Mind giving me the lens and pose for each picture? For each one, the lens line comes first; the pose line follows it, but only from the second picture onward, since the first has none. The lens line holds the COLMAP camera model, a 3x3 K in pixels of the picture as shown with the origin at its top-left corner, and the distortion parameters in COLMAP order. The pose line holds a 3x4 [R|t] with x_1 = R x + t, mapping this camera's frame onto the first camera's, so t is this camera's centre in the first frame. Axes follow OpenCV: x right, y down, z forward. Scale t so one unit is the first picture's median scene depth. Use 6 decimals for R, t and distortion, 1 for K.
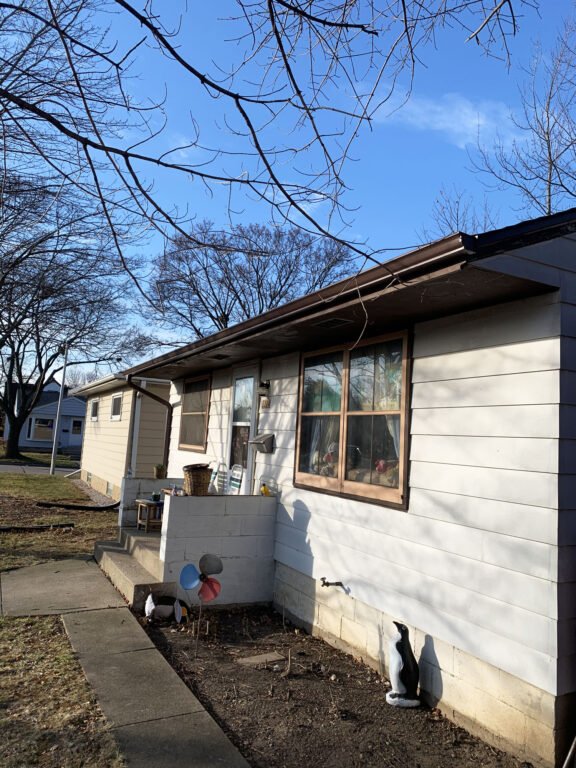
lens RADIAL K [[581.1, 0, 288.0], [0, 581.1, 384.0], [0, 0, 1]] dist [0.036639, -0.042554]
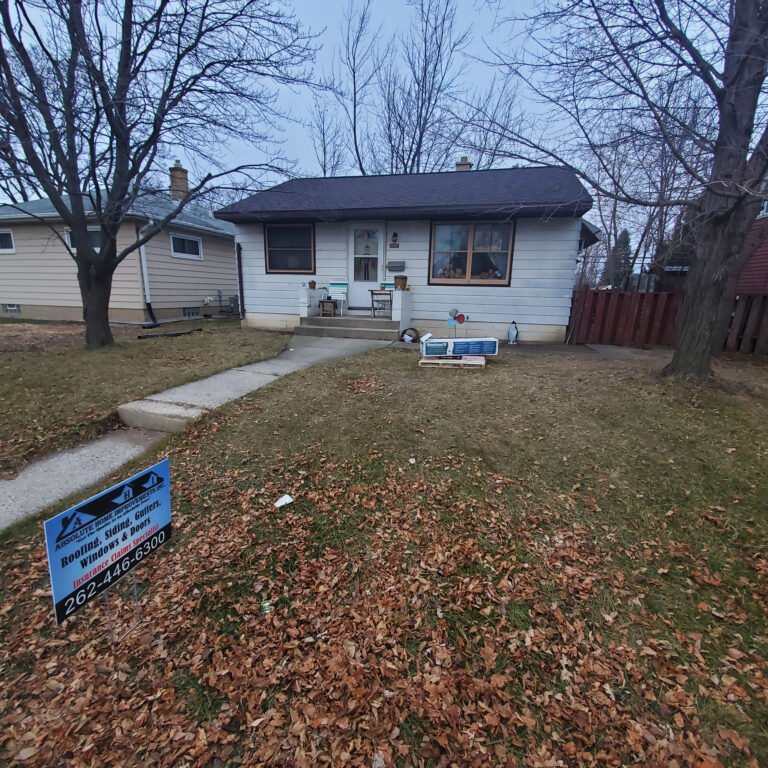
lens RADIAL K [[400.6, 0, 383.5], [0, 400.6, 390.9], [0, 0, 1]] dist [0.005886, -0.008141]
pose [[0.683098, -0.223937, 0.695147, -1.525248], [-0.052176, 0.934434, 0.352293, 0.023562], [-0.728461, -0.276920, 0.626626, 0.028790]]
